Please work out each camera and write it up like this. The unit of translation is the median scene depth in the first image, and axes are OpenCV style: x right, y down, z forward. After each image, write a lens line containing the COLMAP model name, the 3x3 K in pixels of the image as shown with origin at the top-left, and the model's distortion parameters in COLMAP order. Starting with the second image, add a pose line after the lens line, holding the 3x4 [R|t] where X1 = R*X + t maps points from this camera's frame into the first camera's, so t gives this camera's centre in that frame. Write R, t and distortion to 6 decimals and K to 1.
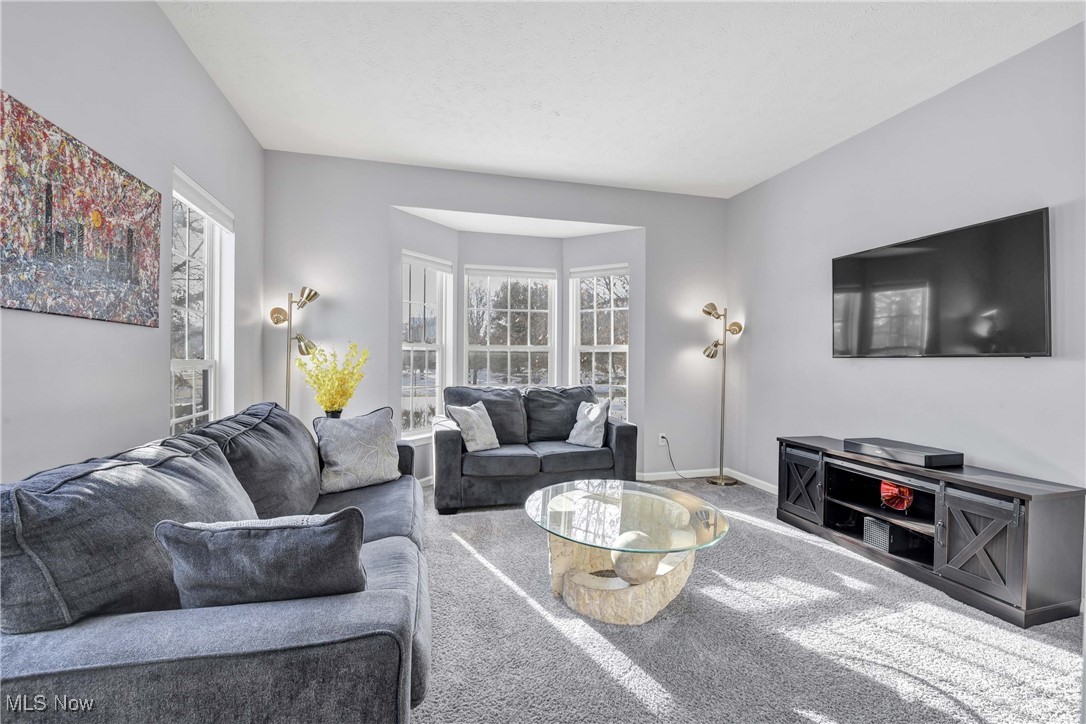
lens RADIAL K [[487.8, 0, 547.7], [0, 487.8, 358.4], [0, 0, 1]] dist [-0.000645, -0.001379]
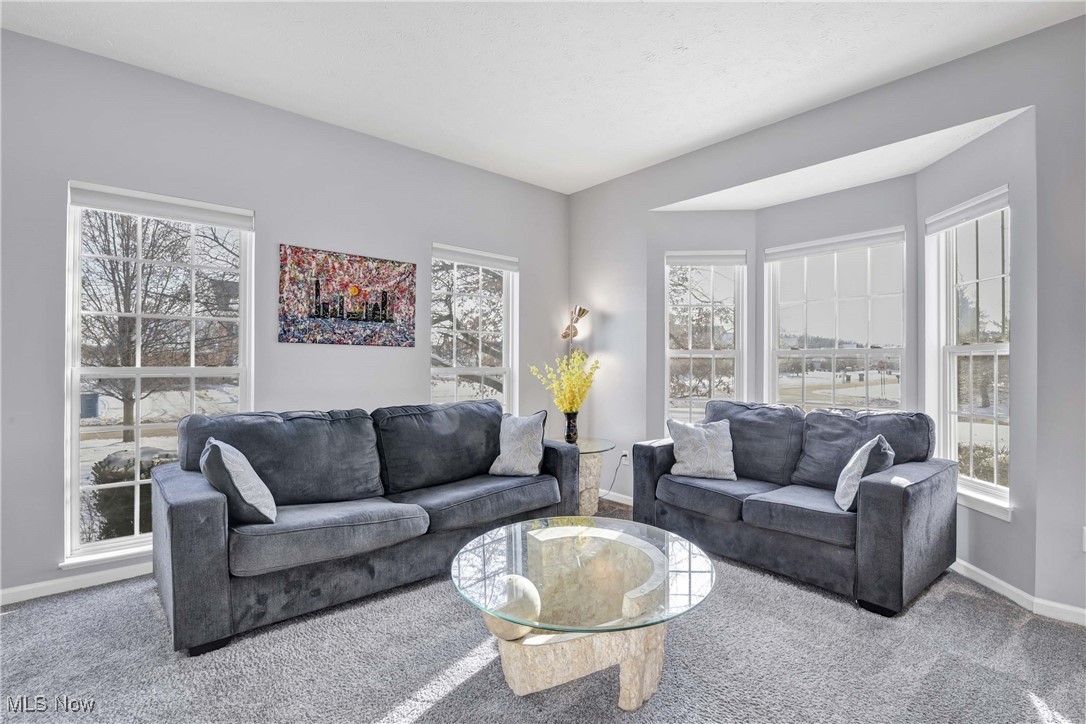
lens RADIAL K [[524.9, 0, 543.9], [0, 524.9, 366.3], [0, 0, 1]] dist [0.005722, -0.000181]
pose [[0.422479, -0.003188, -0.906367, 1.238731], [-0.003227, 0.999982, -0.005022, 0.010745], [0.906367, 0.005047, 0.422461, 0.835668]]
